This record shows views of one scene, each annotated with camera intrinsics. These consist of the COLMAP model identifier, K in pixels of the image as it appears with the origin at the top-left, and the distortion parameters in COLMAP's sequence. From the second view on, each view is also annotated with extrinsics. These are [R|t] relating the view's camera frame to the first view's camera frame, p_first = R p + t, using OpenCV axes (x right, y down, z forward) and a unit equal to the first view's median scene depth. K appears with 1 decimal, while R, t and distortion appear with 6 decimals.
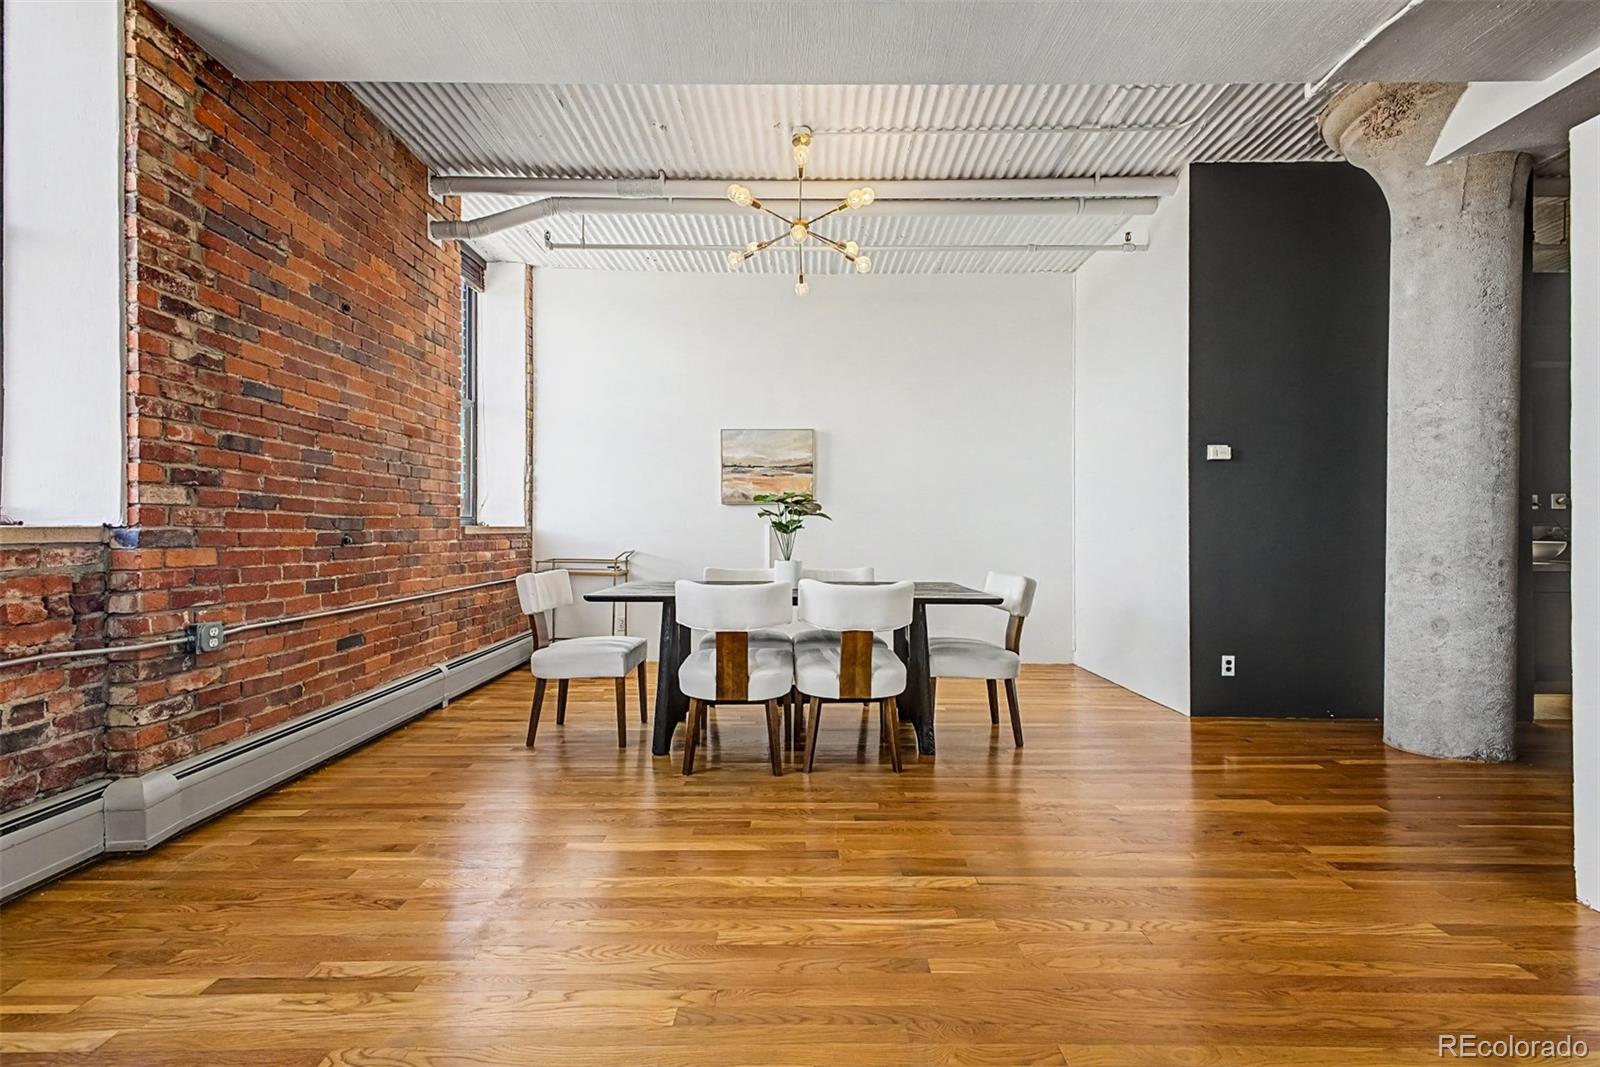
lens RADIAL K [[694.6, 0, 801.1], [0, 694.6, 524.9], [0, 0, 1]] dist [0.019593, -0.005020]
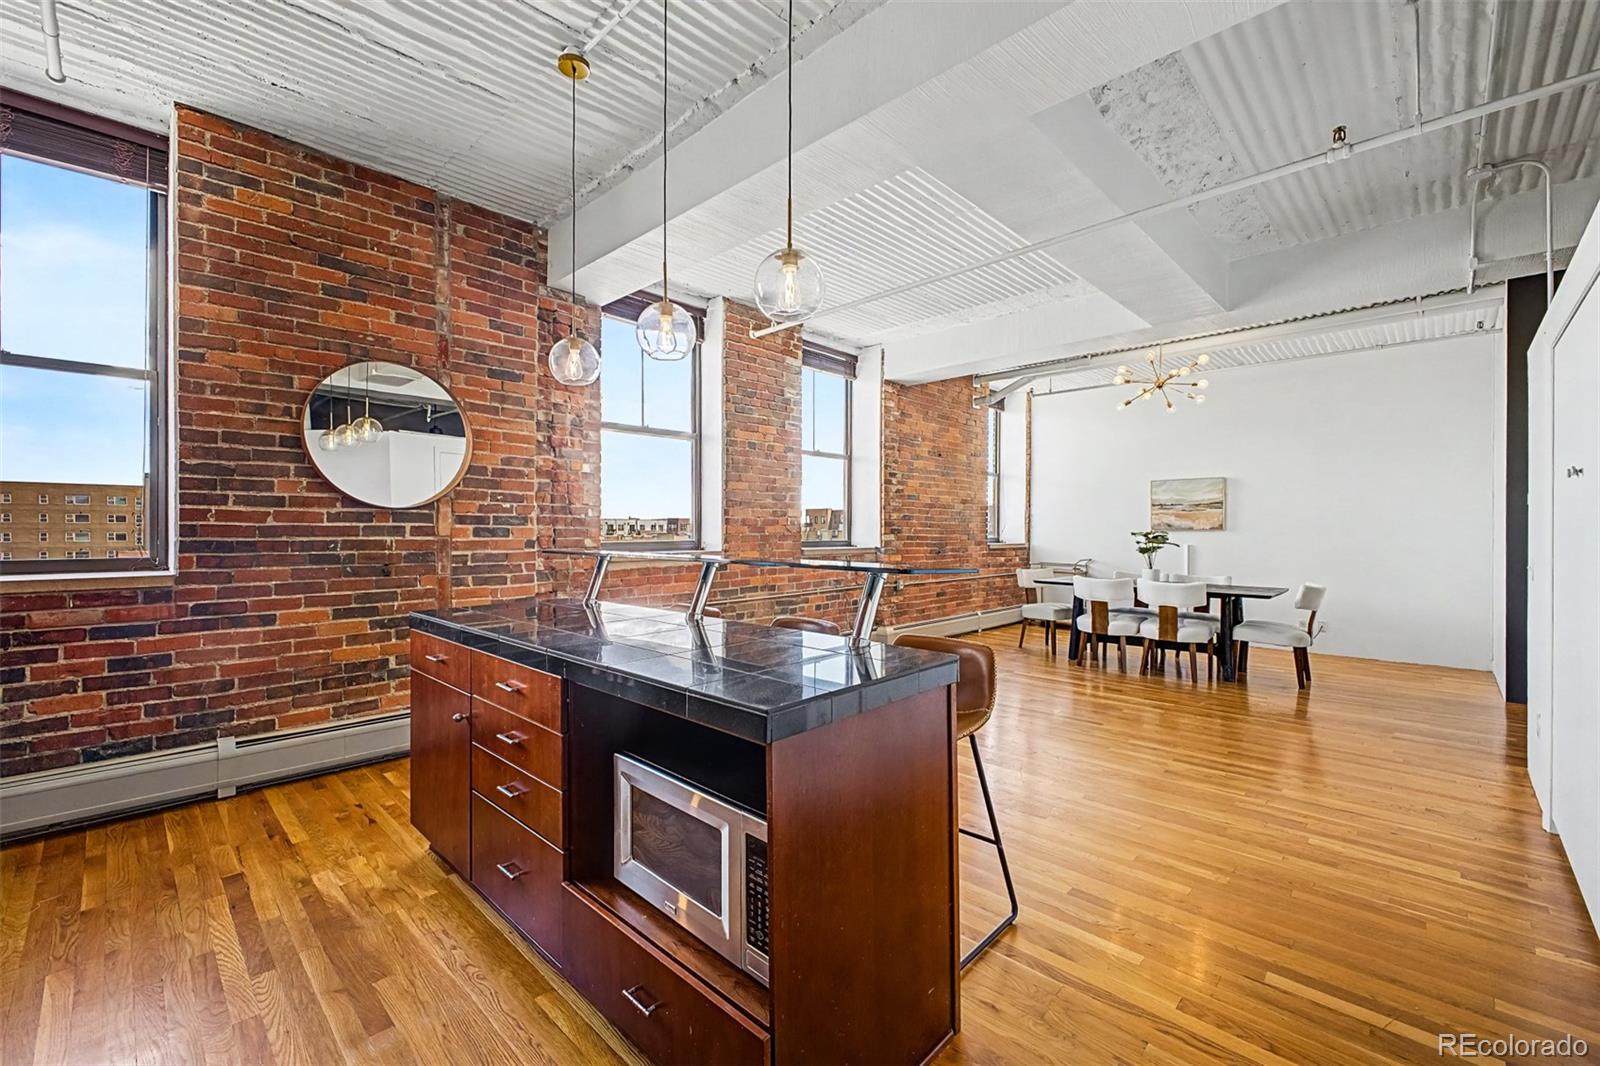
lens RADIAL K [[694.6, 0, 777.3], [0, 694.6, 531.4], [0, 0, 1]] dist [0.019593, -0.005020]
pose [[0.702431, 0.003838, -0.711742, 0.663547], [0.001506, 0.999975, 0.006878, -0.066271], [0.711750, -0.005904, 0.702408, -1.080668]]
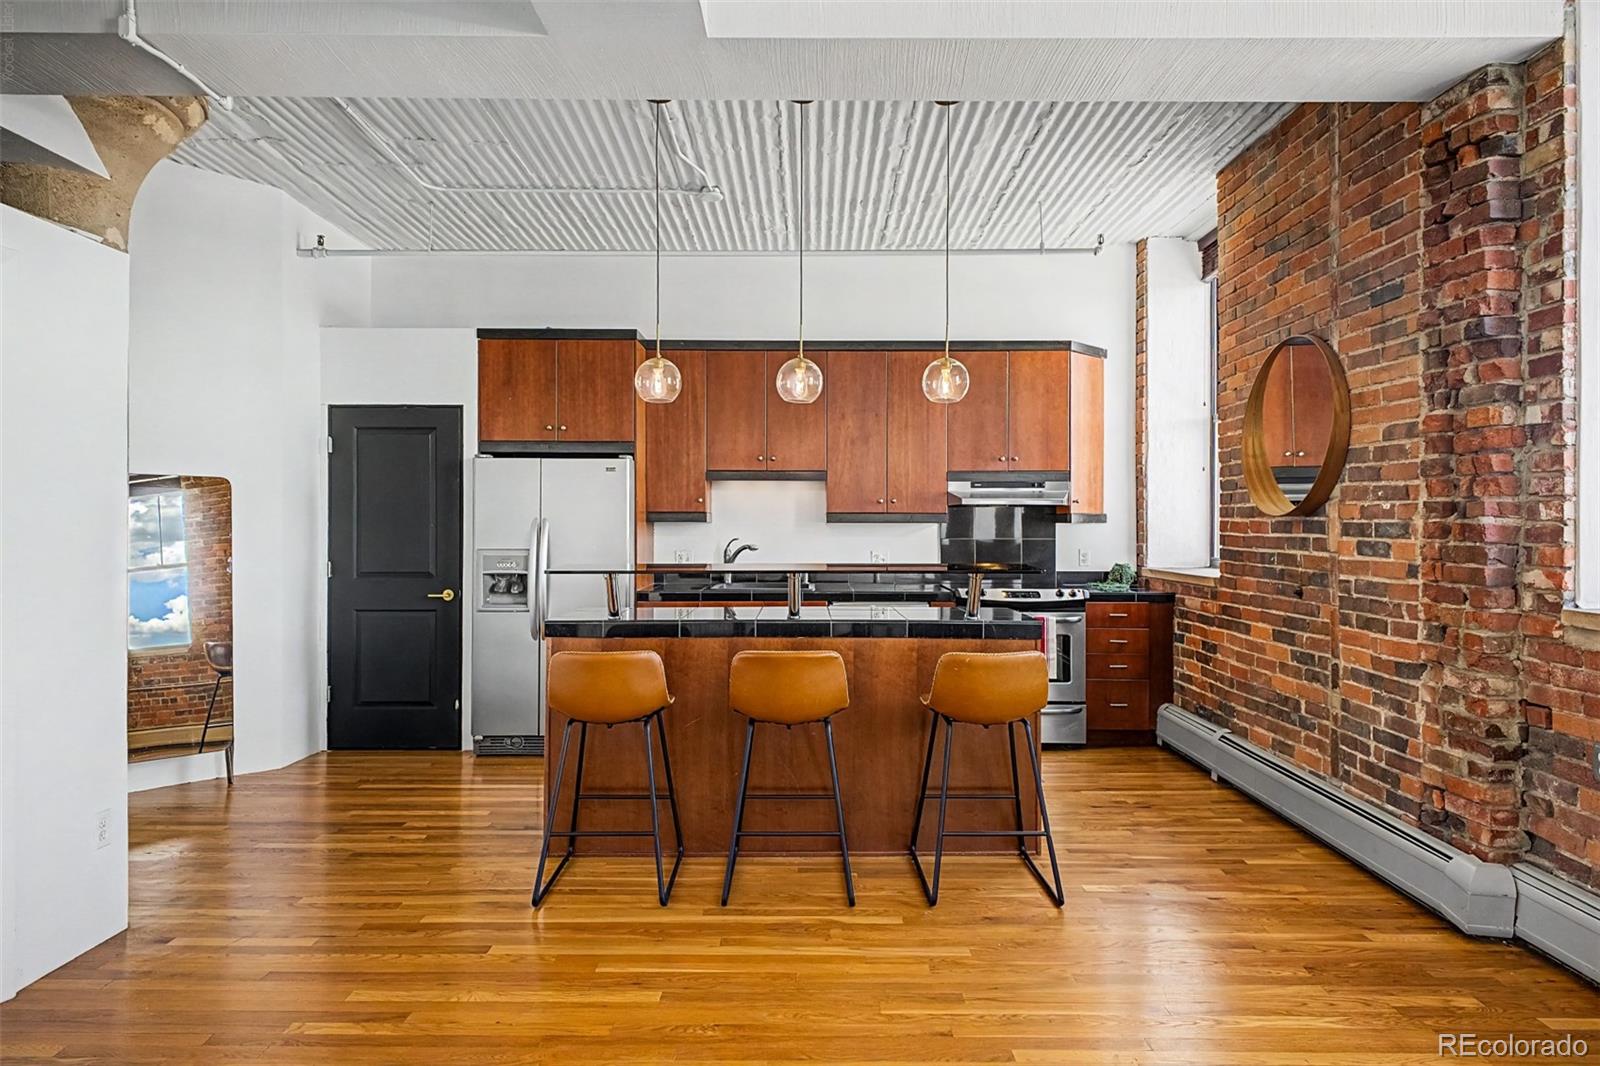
lens RADIAL K [[948.6, 0, 802.2], [0, 948.6, 523.1], [0, 0, 1]] dist [0.018983, -0.004051]
pose [[-0.999932, -0.001152, 0.011616, 0.009594], [-0.001244, 0.999968, -0.007951, -0.077361], [-0.011606, -0.007965, -0.999901, 0.652186]]
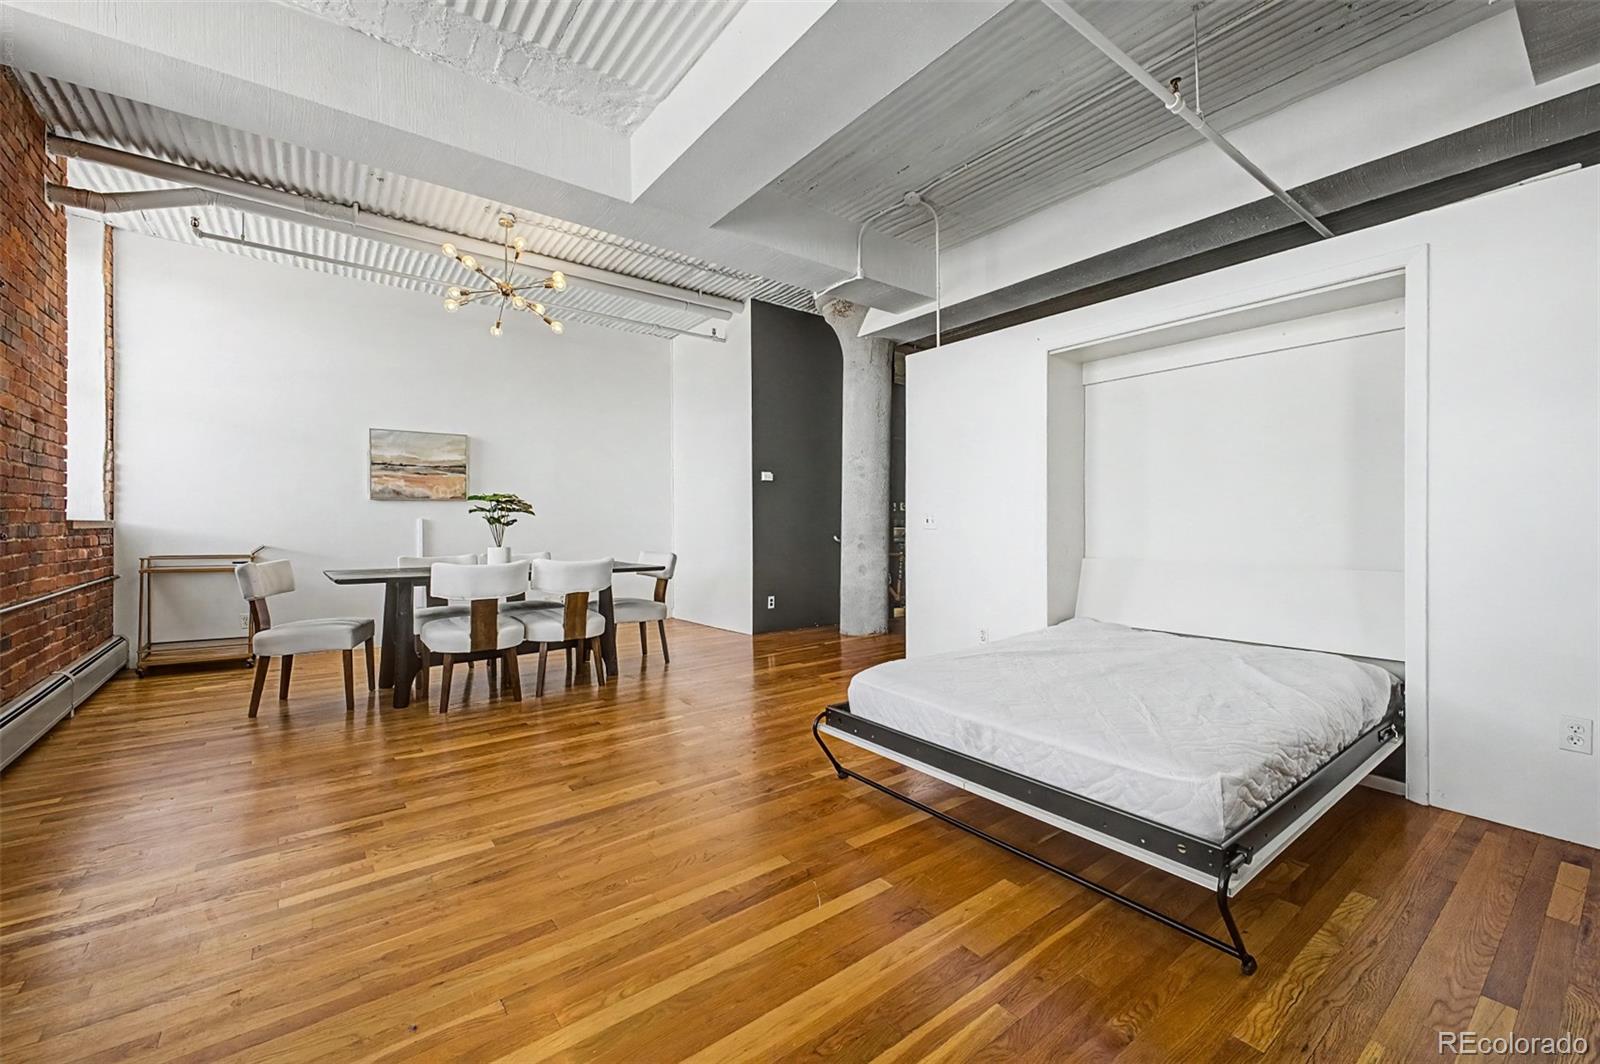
lens RADIAL K [[641.1, 0, 807.4], [0, 641.1, 533.5], [0, 0, 1]] dist [0.005921, -0.002382]
pose [[0.783090, -0.013931, 0.621752, -0.343870], [-0.001719, 0.999697, 0.024564, -0.004456], [-0.621906, -0.020305, 0.782829, -0.325222]]
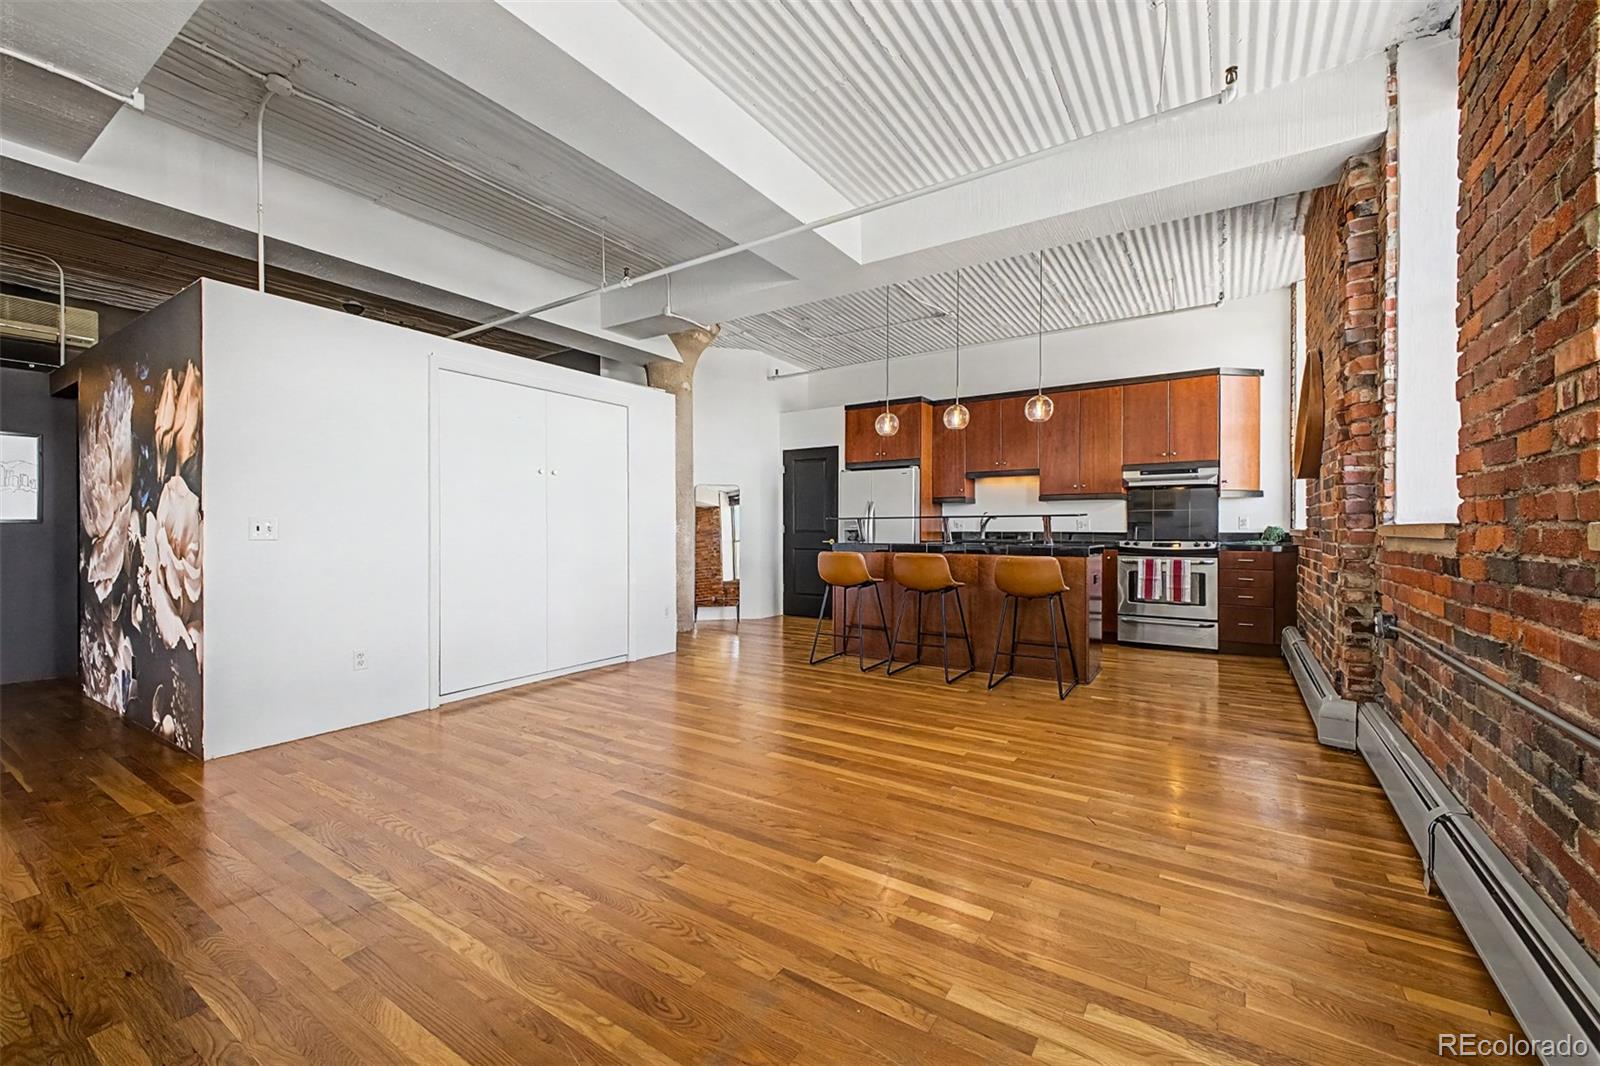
lens RADIAL K [[641.1, 0, 795.9], [0, 641.1, 537.3], [0, 0, 1]] dist [0.005921, -0.002382]
pose [[-0.830105, -0.006409, 0.557570, -0.525697], [-0.000923, 0.999948, 0.010119, 0.004729], [-0.557607, 0.007885, -0.830068, 0.930907]]
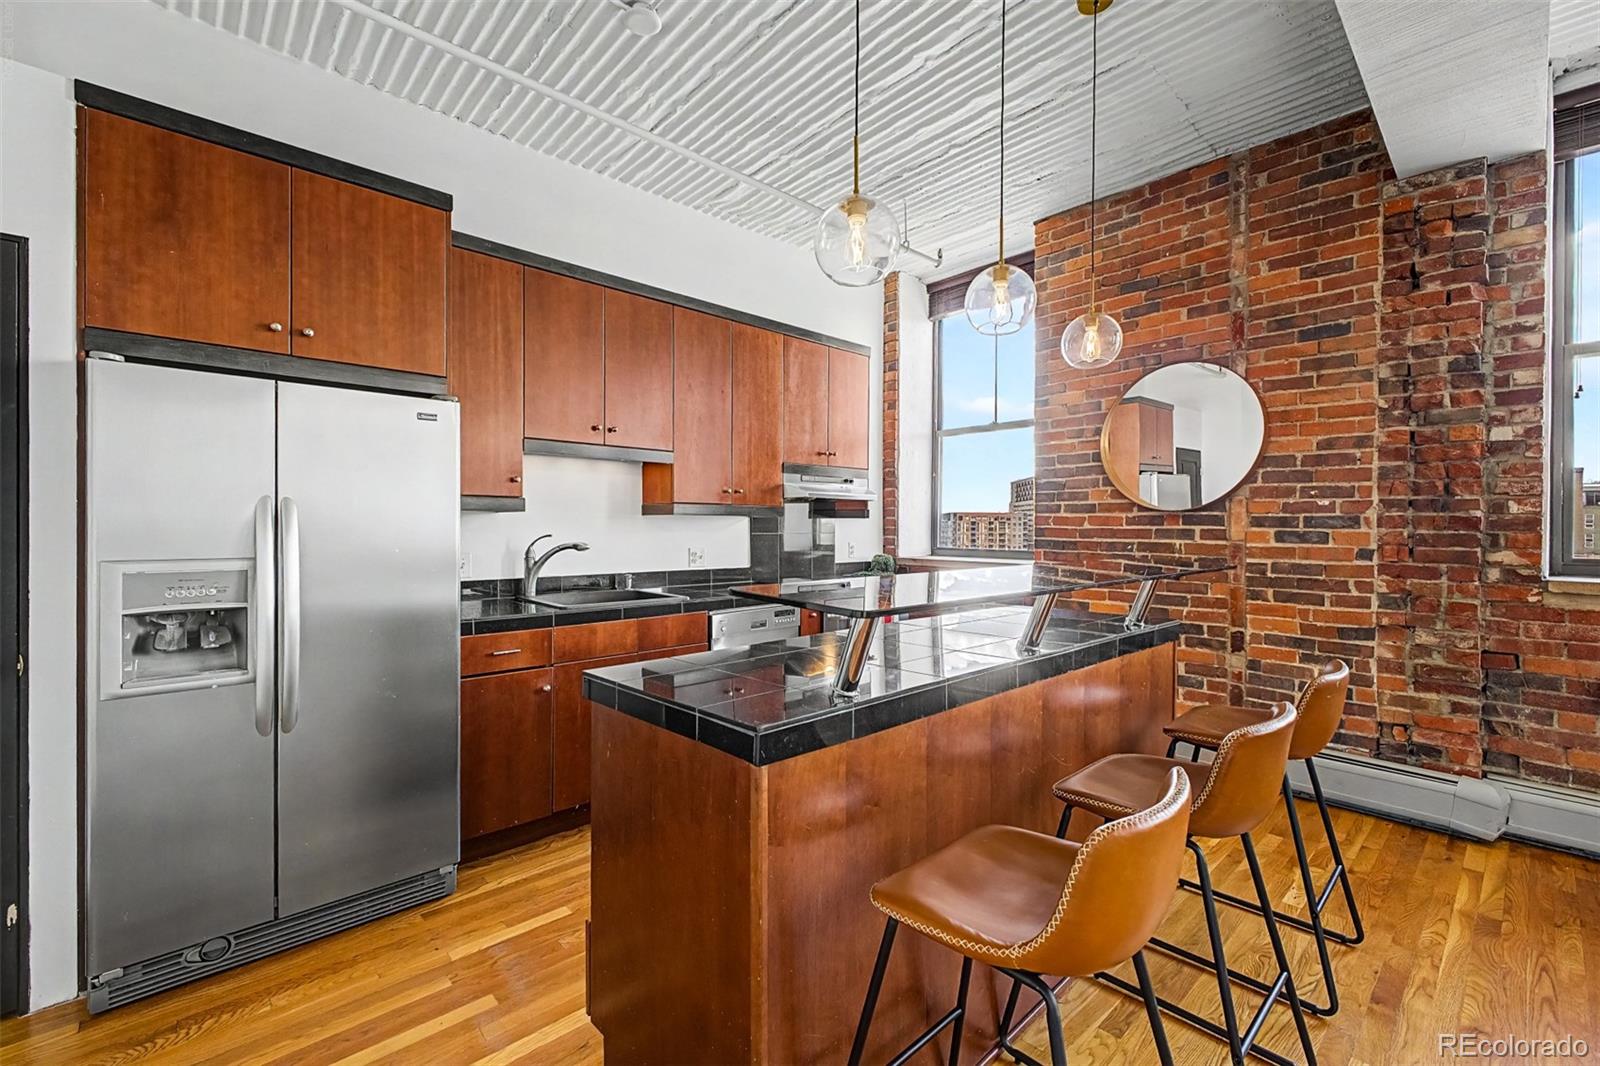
lens RADIAL K [[694.6, 0, 827.7], [0, 694.6, 527.8], [0, 0, 1]] dist [0.019593, -0.005020]
pose [[-0.733979, -0.000100, -0.679172, 0.574931], [0.000622, 0.999999, -0.000819, -0.069860], [0.679172, -0.001024, -0.733979, -0.236644]]
